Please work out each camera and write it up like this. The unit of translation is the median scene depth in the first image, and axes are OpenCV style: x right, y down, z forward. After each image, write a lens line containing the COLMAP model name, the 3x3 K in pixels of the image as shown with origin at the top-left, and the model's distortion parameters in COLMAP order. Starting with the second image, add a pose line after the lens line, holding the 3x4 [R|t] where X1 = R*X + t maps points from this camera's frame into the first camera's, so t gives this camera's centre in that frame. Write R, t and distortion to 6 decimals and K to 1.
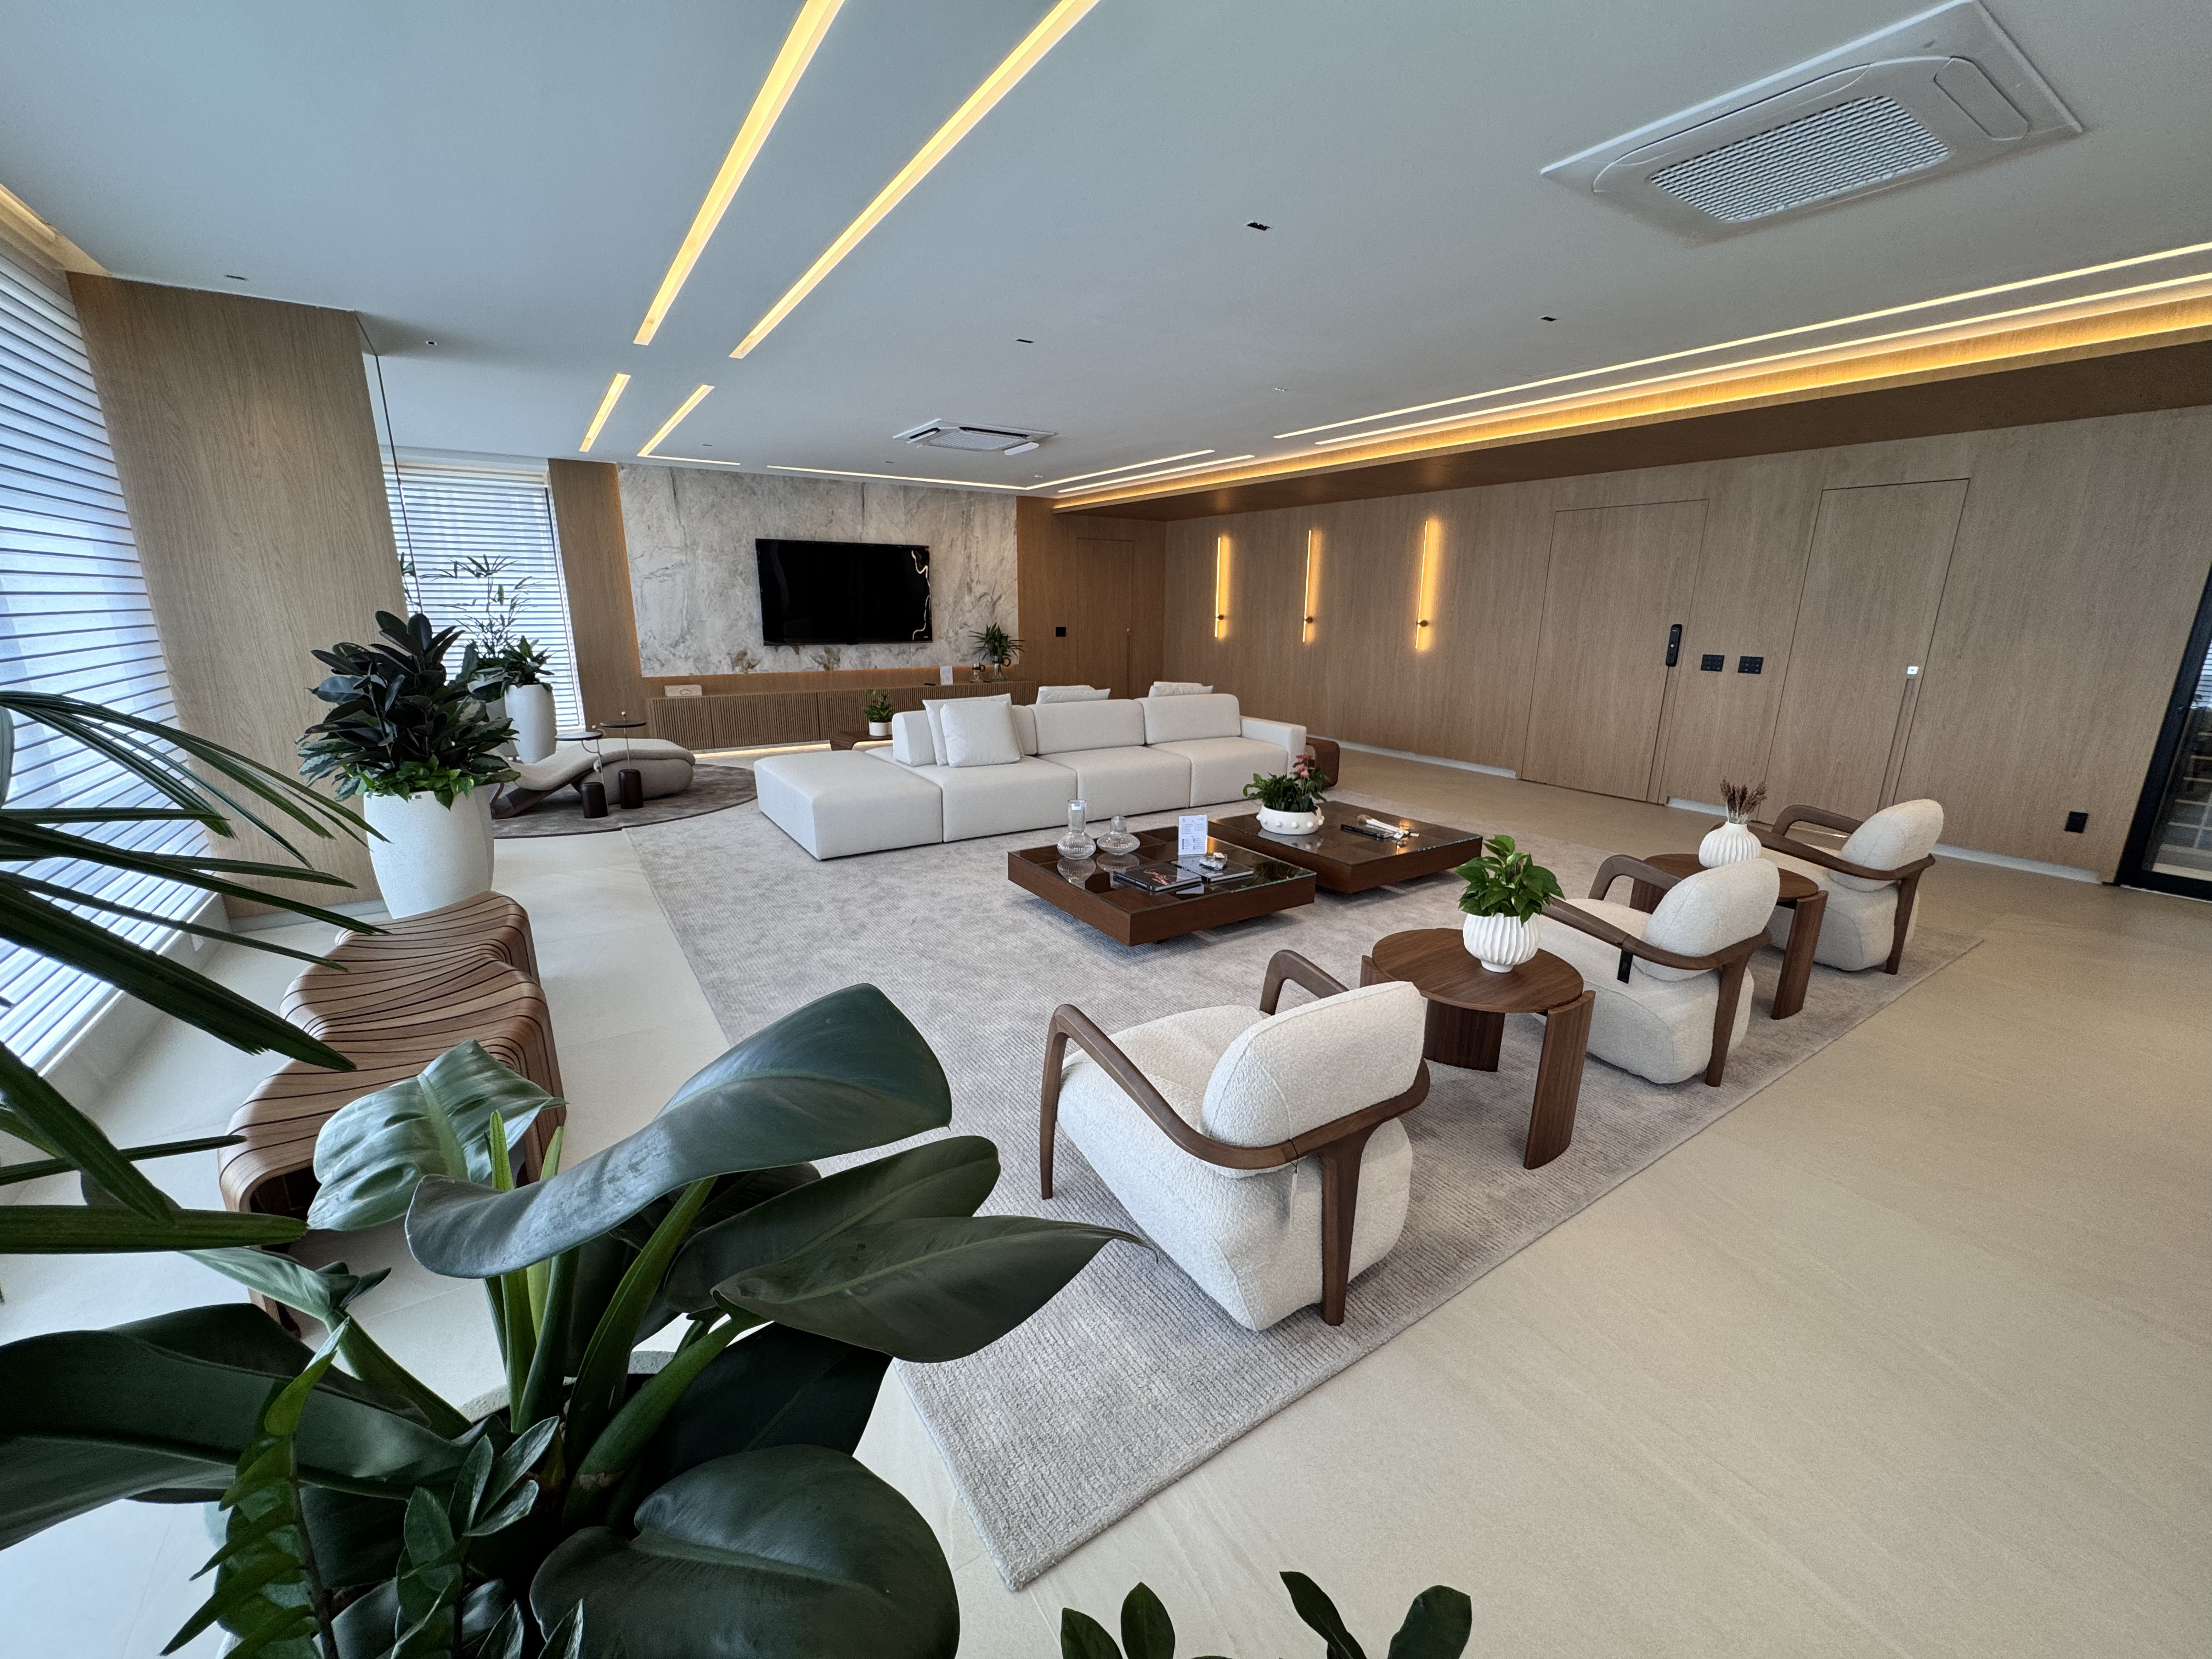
lens RADIAL K [[882.0, 0, 1107.4], [0, 882.0, 826.1], [0, 0, 1]] dist [-0.002246, 0.000497]
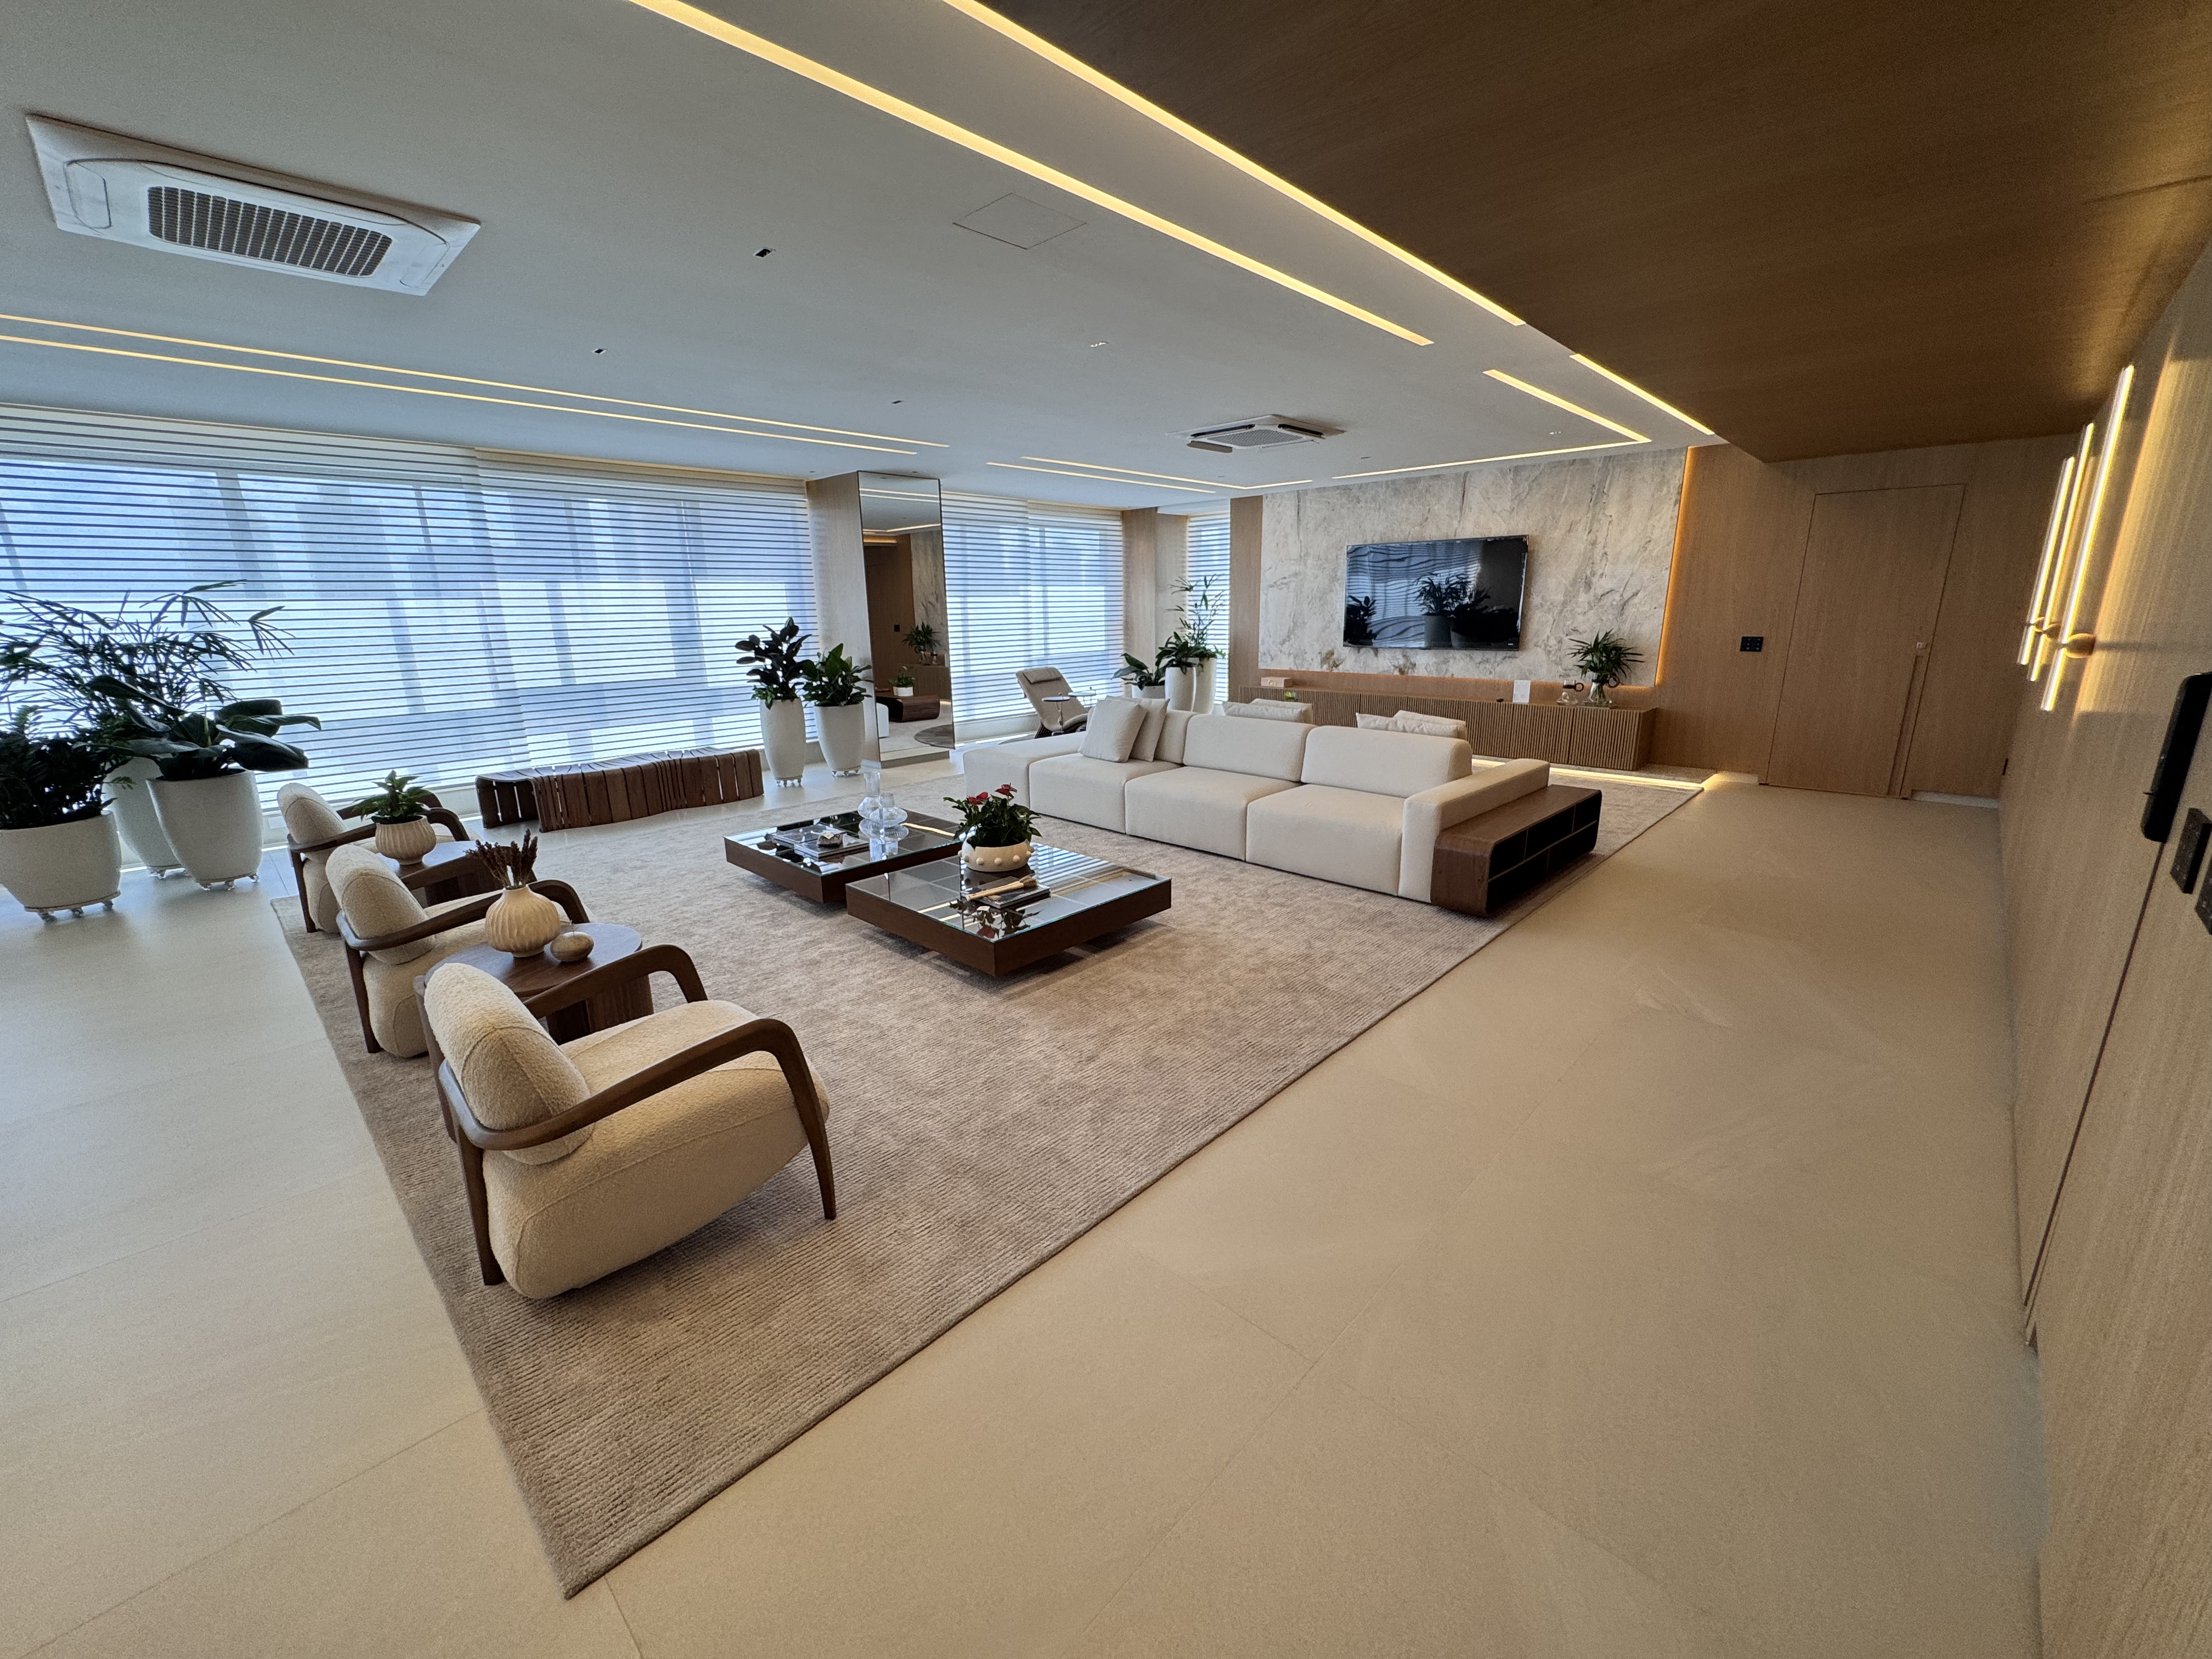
lens RADIAL K [[882.0, 0, 1111.7], [0, 882.0, 832.0], [0, 0, 1]] dist [-0.002246, 0.000497]
pose [[0.225799, 0.232960, -0.945909, 0.662017], [-0.226489, 0.956933, 0.181609, -0.133246], [0.947480, 0.173231, 0.268838, 0.539956]]
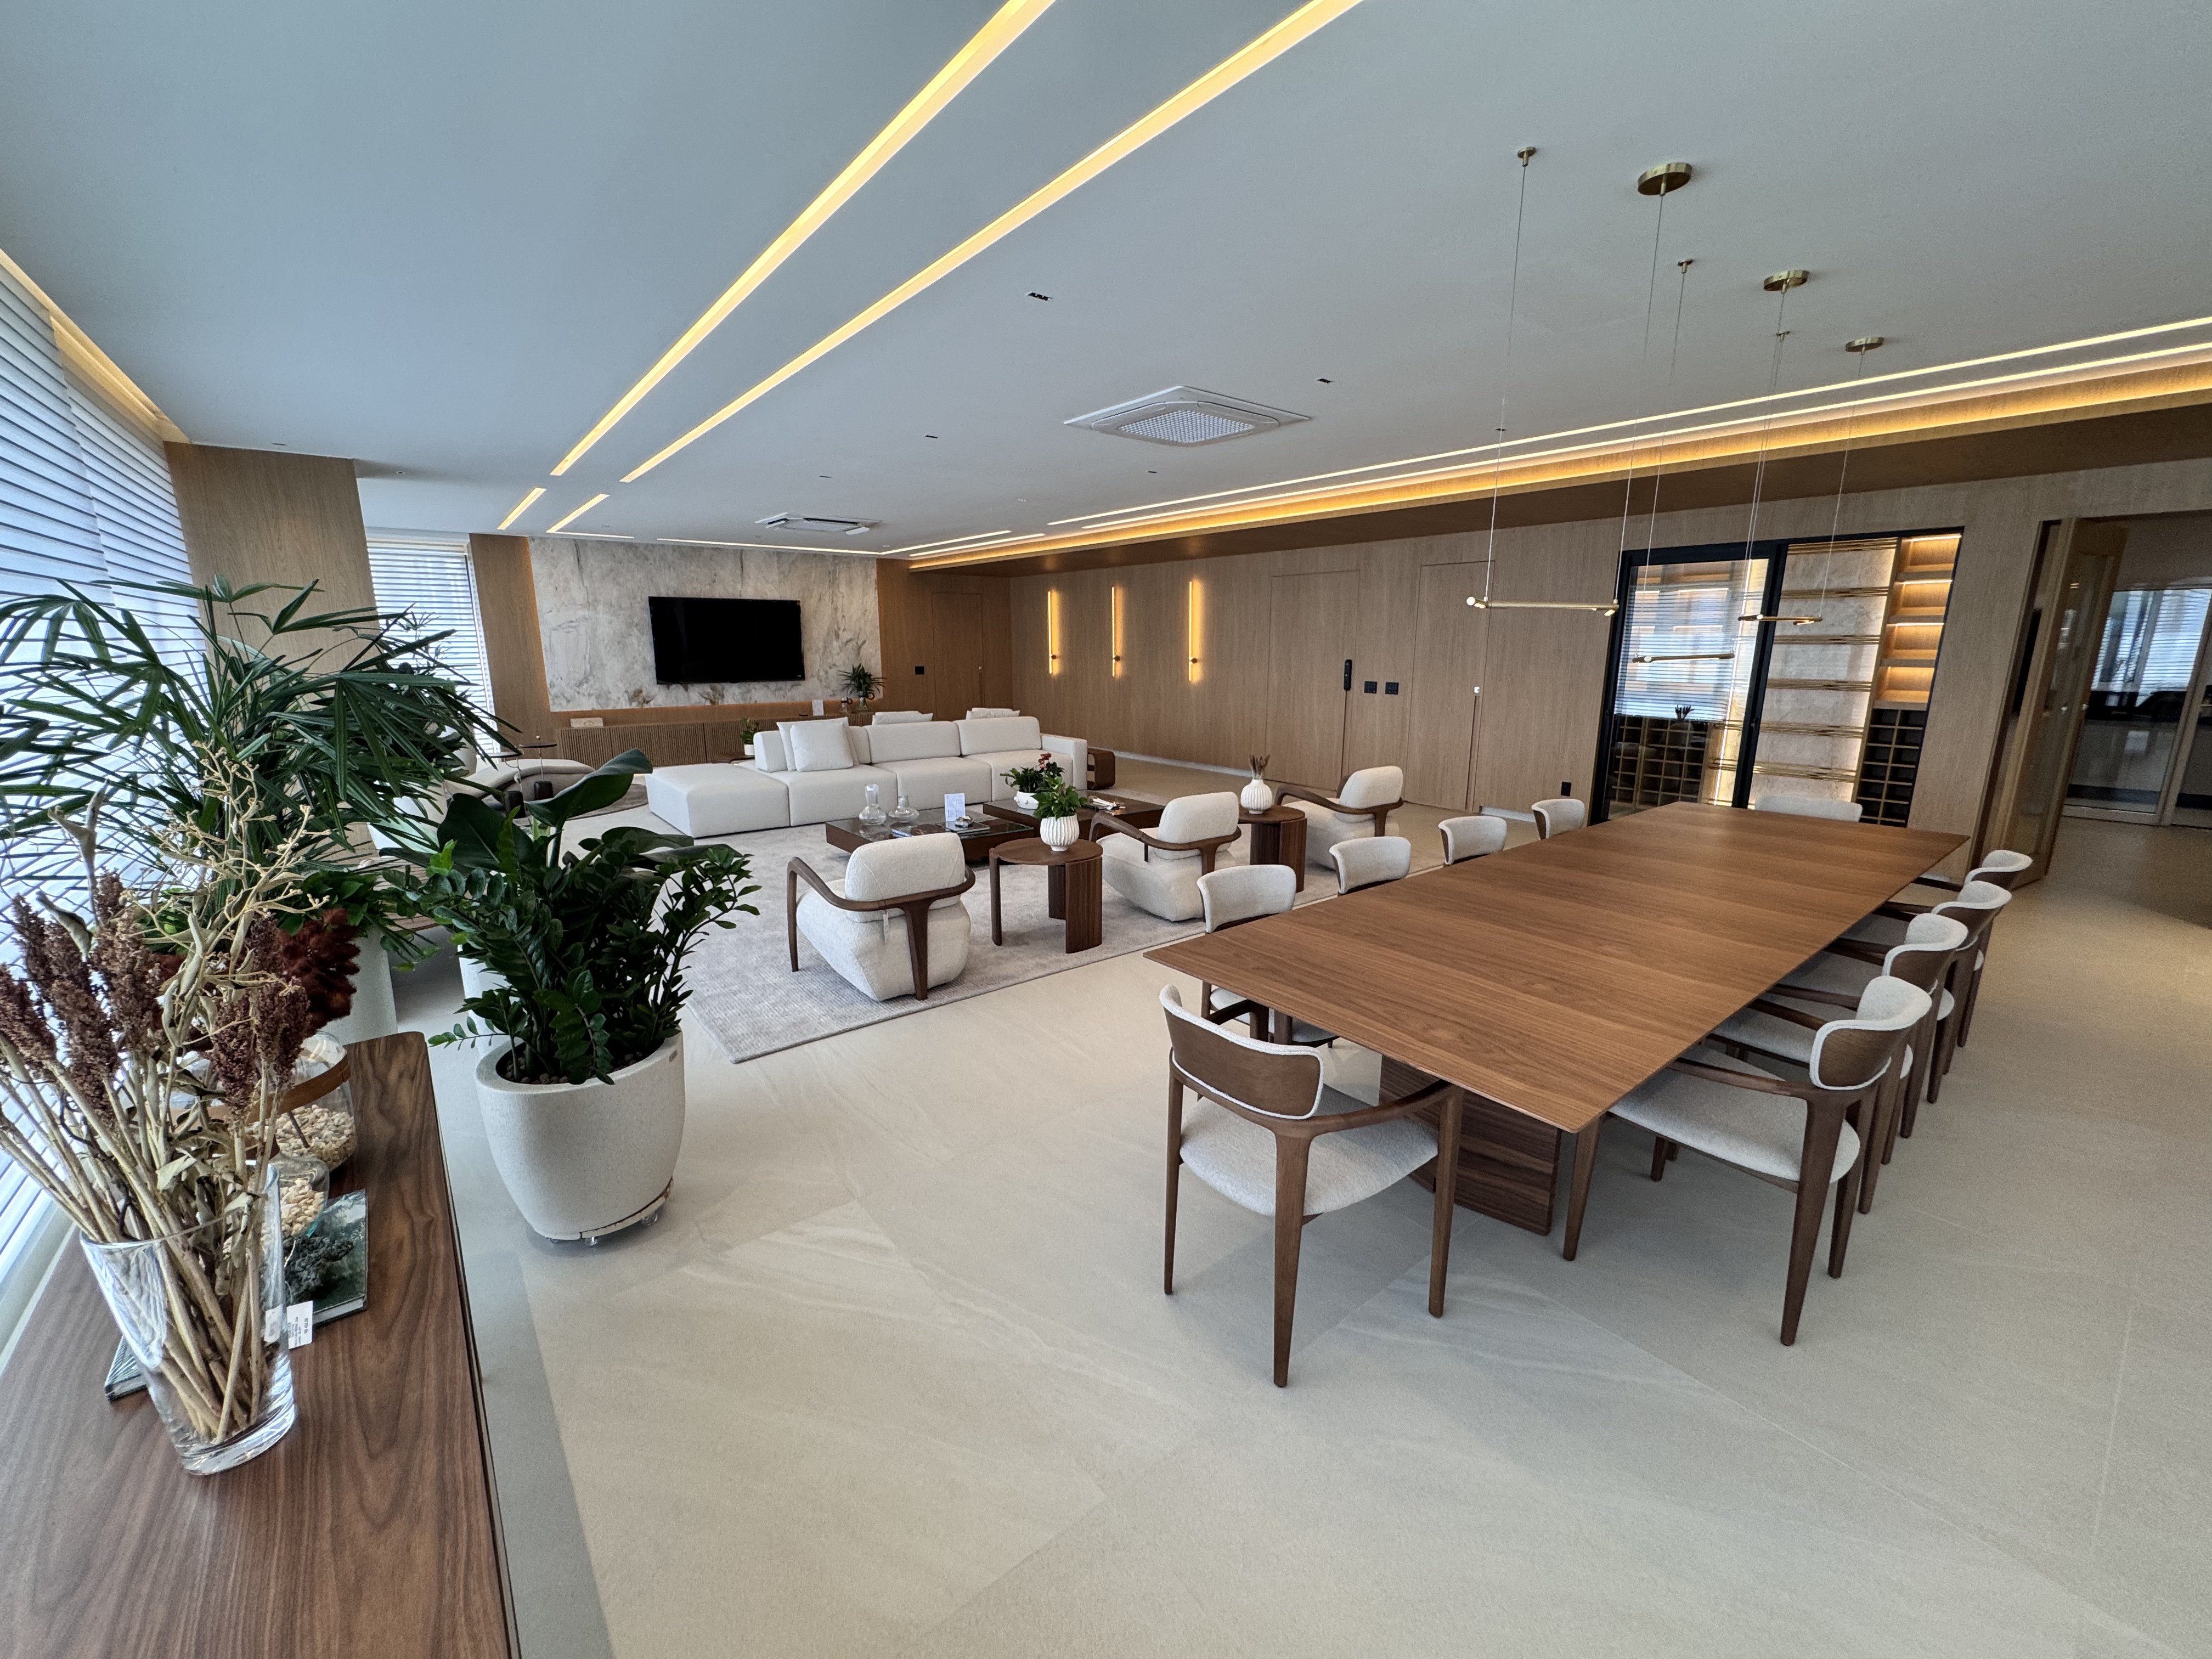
lens RADIAL K [[882.0, 0, 1105.7], [0, 882.0, 828.3], [0, 0, 1]] dist [-0.002246, 0.000497]
pose [[0.996093, -0.025730, 0.084482, 0.121968], [0.029134, 0.998802, -0.039311, 0.060422], [-0.083370, 0.041619, 0.995649, -0.257096]]
